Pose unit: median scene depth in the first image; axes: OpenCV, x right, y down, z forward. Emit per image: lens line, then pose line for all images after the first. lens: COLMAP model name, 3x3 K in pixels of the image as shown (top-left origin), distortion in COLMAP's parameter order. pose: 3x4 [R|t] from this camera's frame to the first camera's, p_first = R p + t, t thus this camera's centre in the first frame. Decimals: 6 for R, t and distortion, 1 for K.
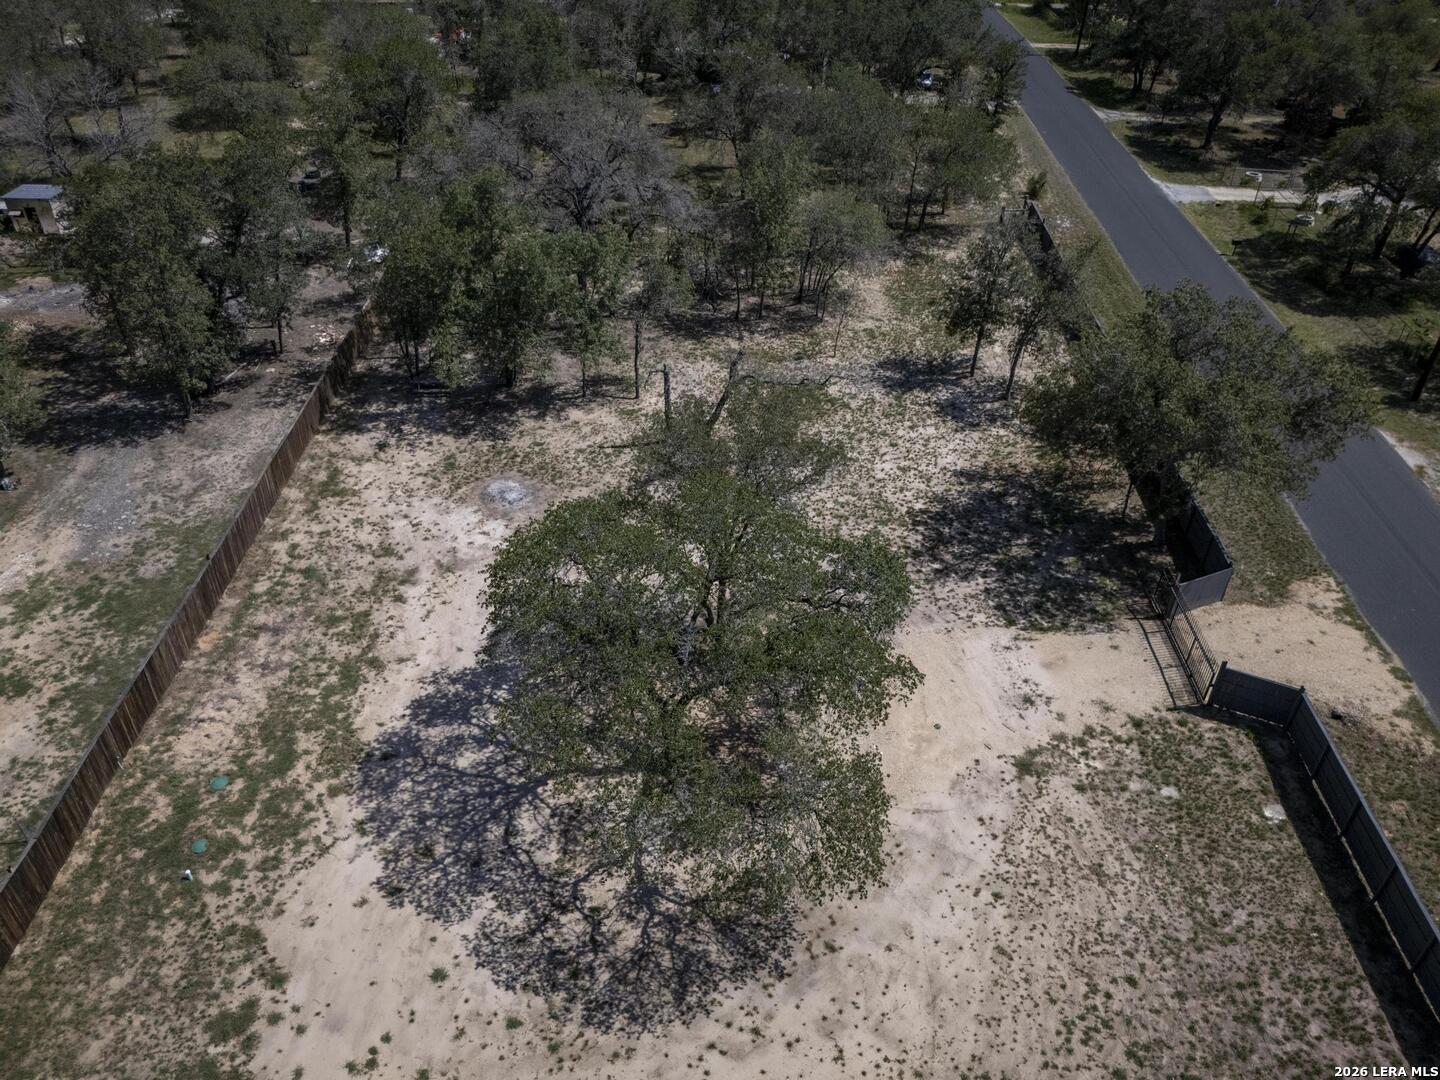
lens RADIAL K [[1056.6, 0, 717.0], [0, 1056.6, 543.2], [0, 0, 1]] dist [0.076214, -0.080802]
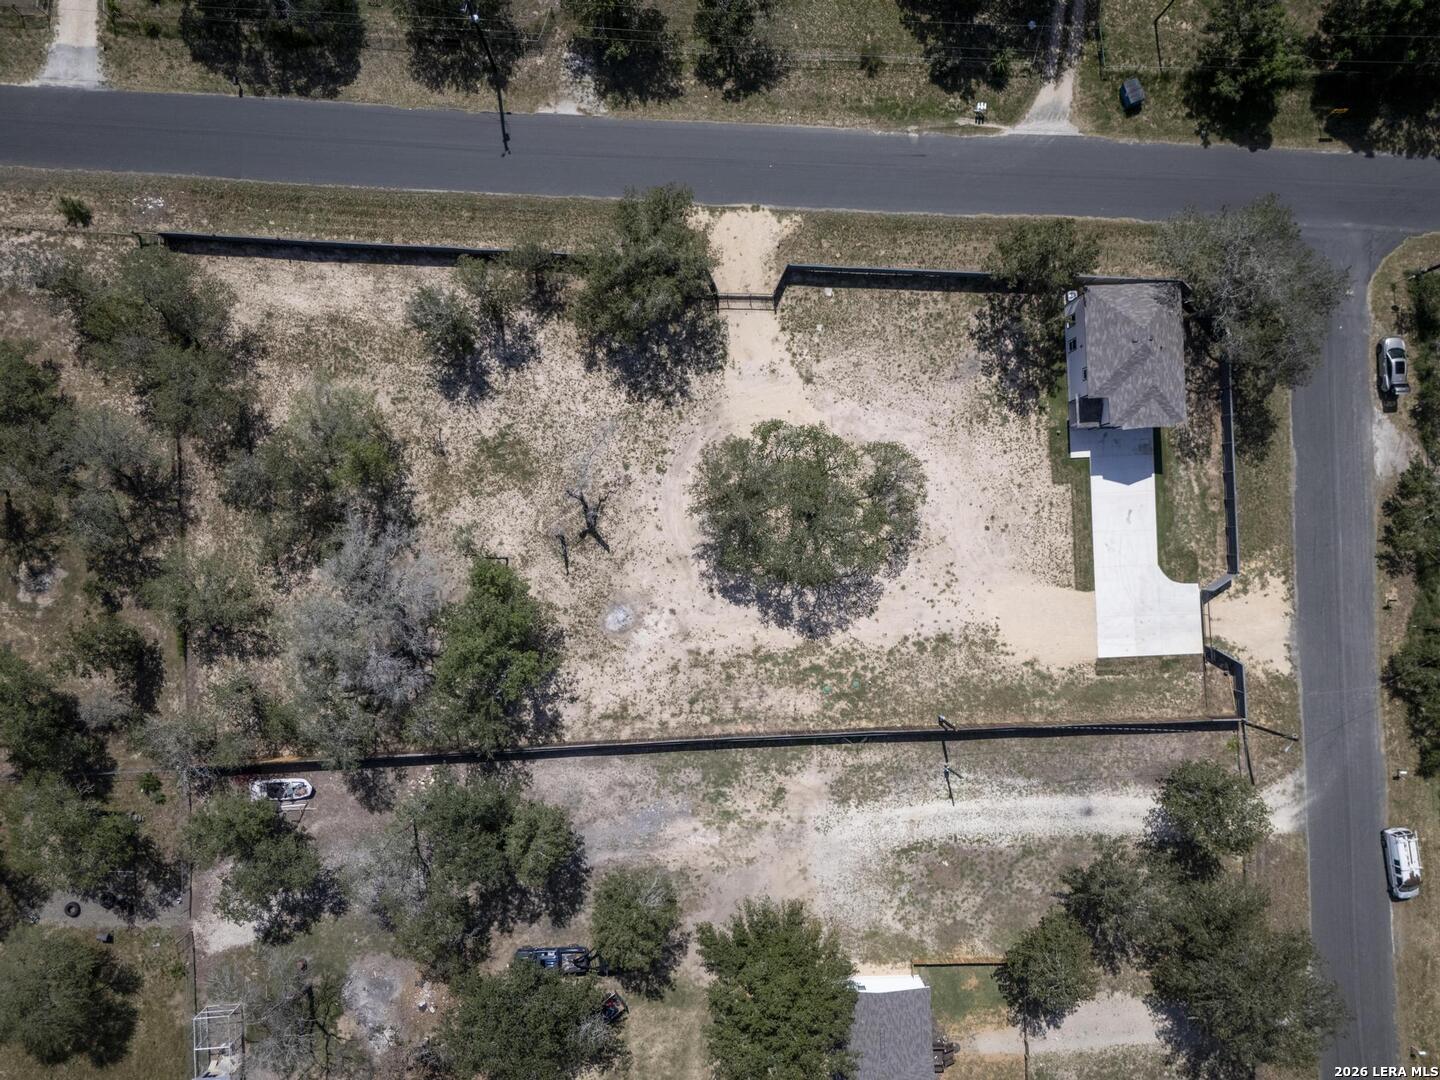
lens RADIAL K [[1056.6, 0, 710.4], [0, 1056.6, 531.5], [0, 0, 1]] dist [0.076214, -0.080802]
pose [[-0.023006, -0.999730, -0.003289, -0.052102], [0.566072, -0.015738, 0.824205, -1.739560], [-0.824035, 0.017100, 0.566281, -0.203374]]
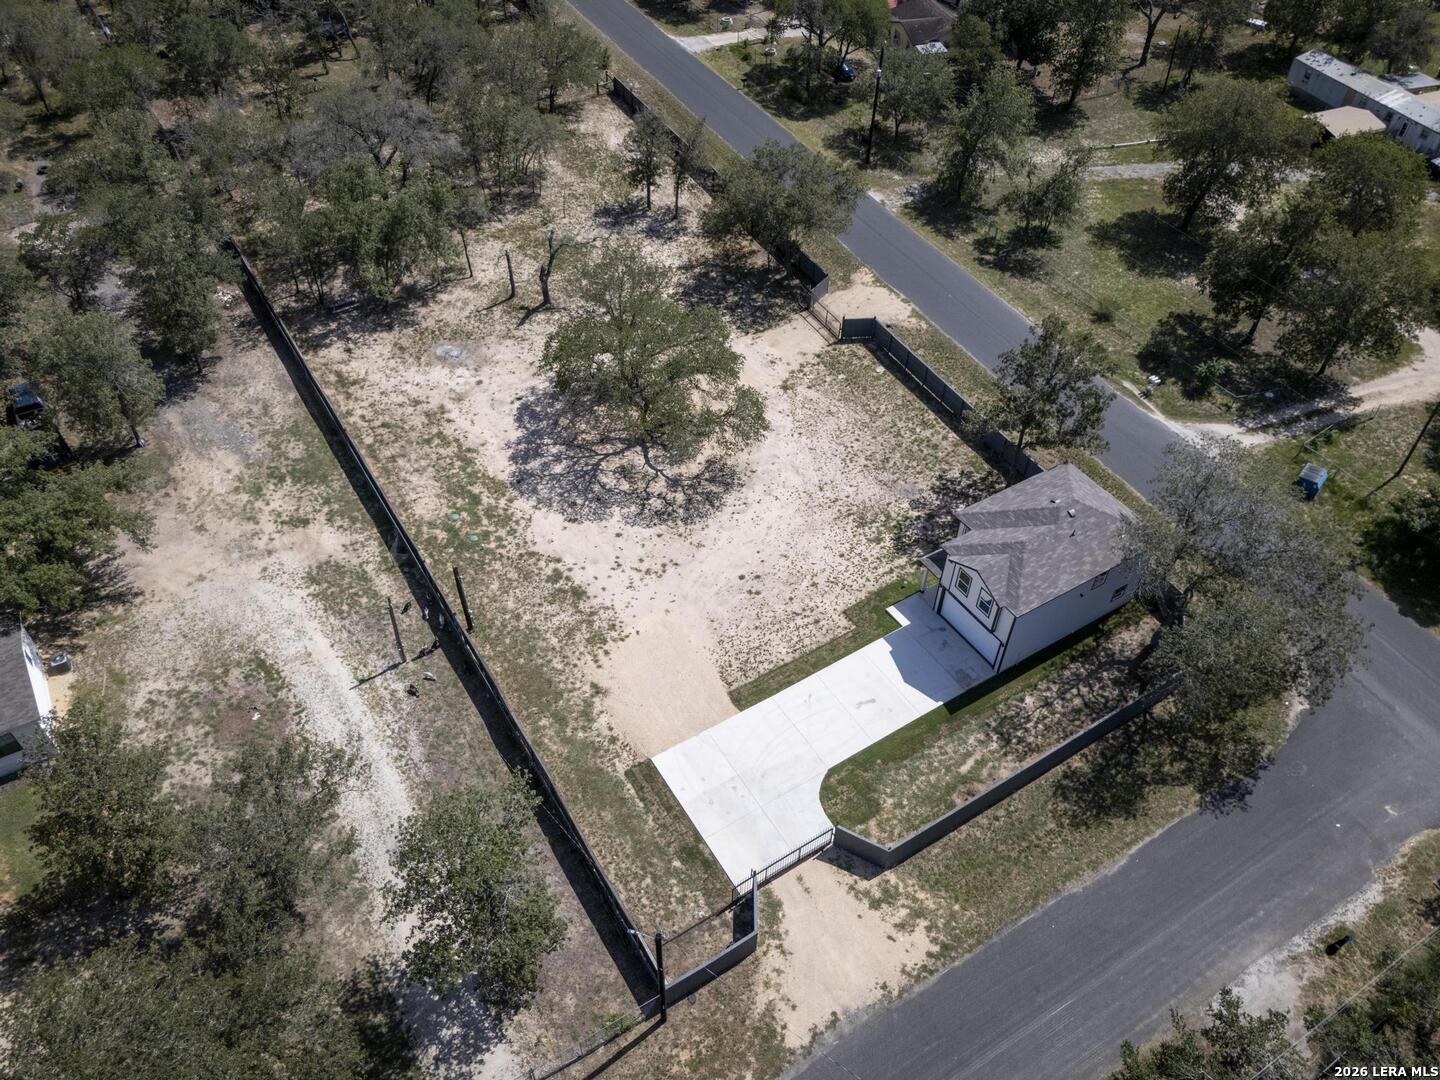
lens RADIAL K [[1056.6, 0, 715.3], [0, 1056.6, 540.9], [0, 0, 1]] dist [0.076214, -0.080802]
pose [[0.861184, -0.363548, 0.355240, -0.643794], [0.297095, 0.927093, 0.228547, -0.037395], [-0.412428, -0.091281, 0.906405, -0.850968]]
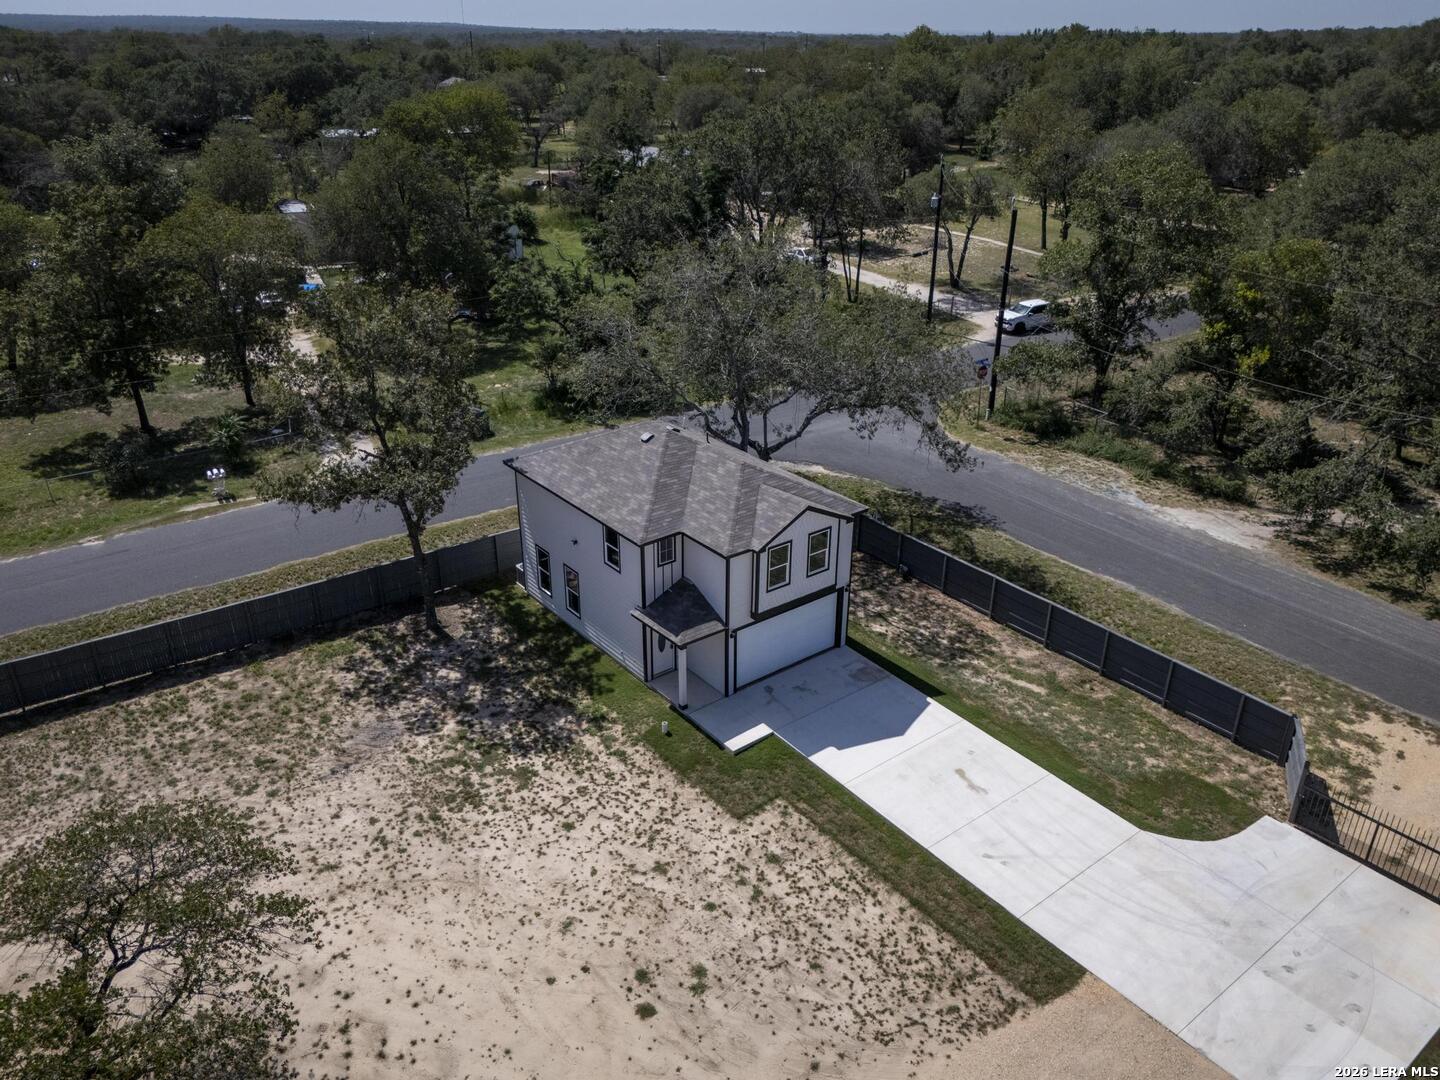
lens RADIAL K [[1056.6, 0, 717.0], [0, 1056.6, 547.1], [0, 0, 1]] dist [0.076214, -0.080802]
pose [[-0.600151, -0.364704, 0.711906, -0.418250], [0.458666, 0.572247, 0.679823, -0.145726], [-0.655320, 0.734523, -0.176157, 0.454947]]
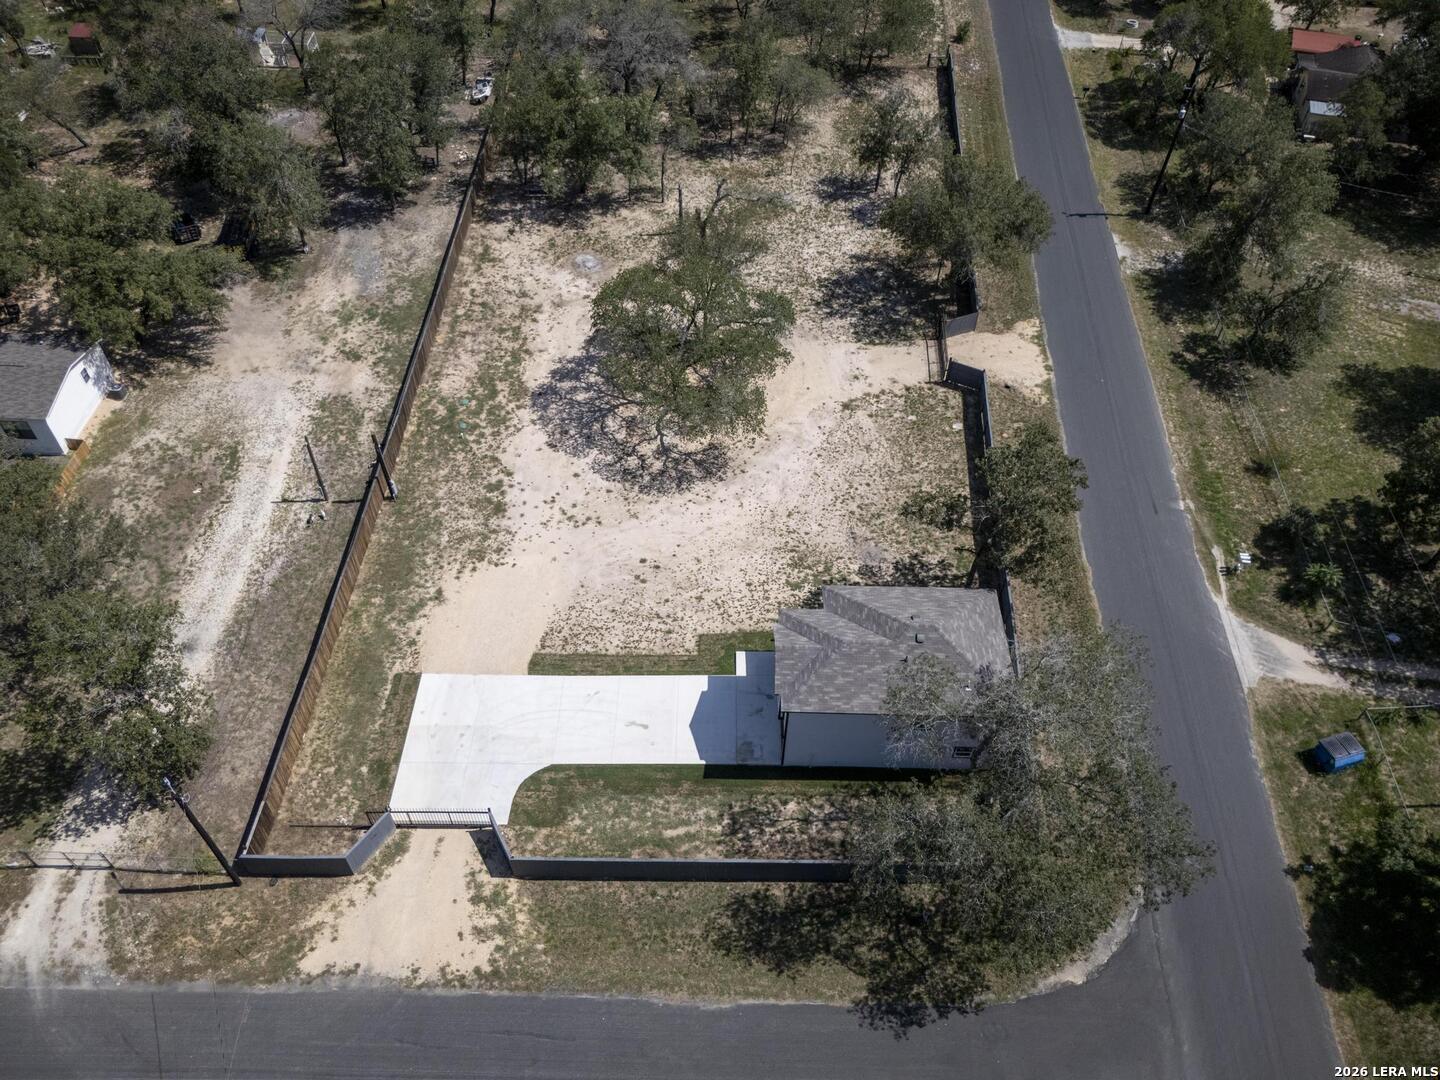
lens RADIAL K [[1056.6, 0, 717.1], [0, 1056.6, 540.3], [0, 0, 1]] dist [0.076214, -0.080802]
pose [[0.999399, 0.027651, -0.020911, 0.074123], [-0.022715, 0.977955, 0.207577, 0.036652], [0.026189, -0.206977, 0.977995, -0.931029]]
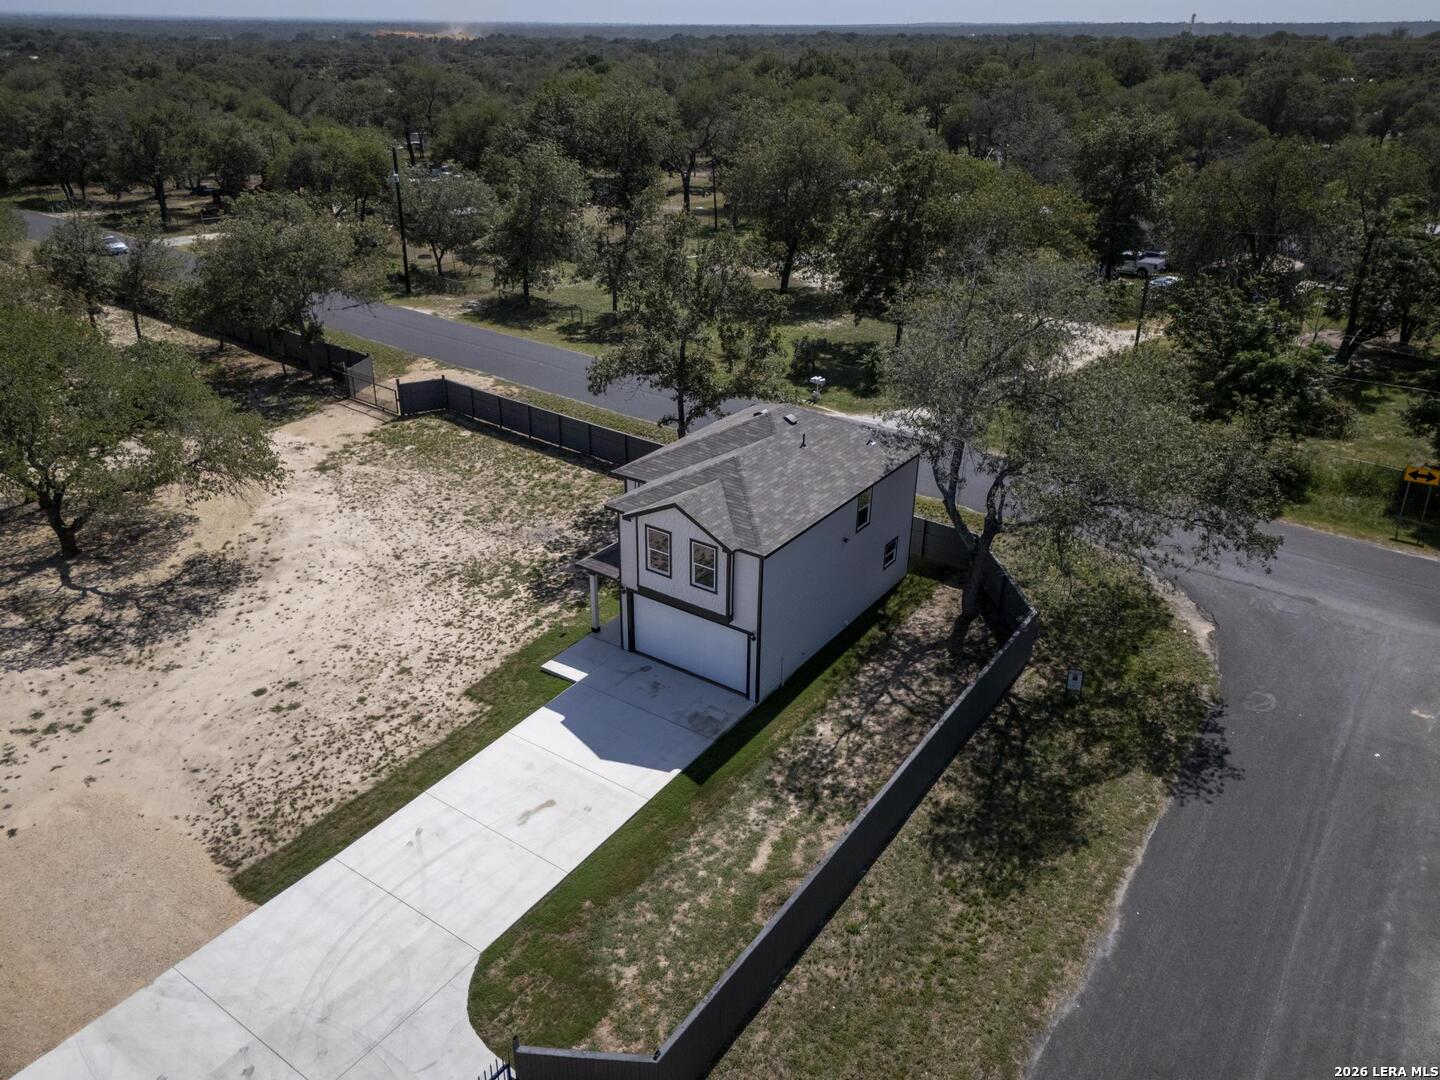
lens RADIAL K [[1056.6, 0, 717.9], [0, 1056.6, 548.6], [0, 0, 1]] dist [0.076214, -0.080802]
pose [[0.590434, -0.364824, 0.719925, -0.415694], [0.472713, 0.879312, 0.057907, 0.410427], [-0.654164, 0.306127, 0.691632, -0.284254]]
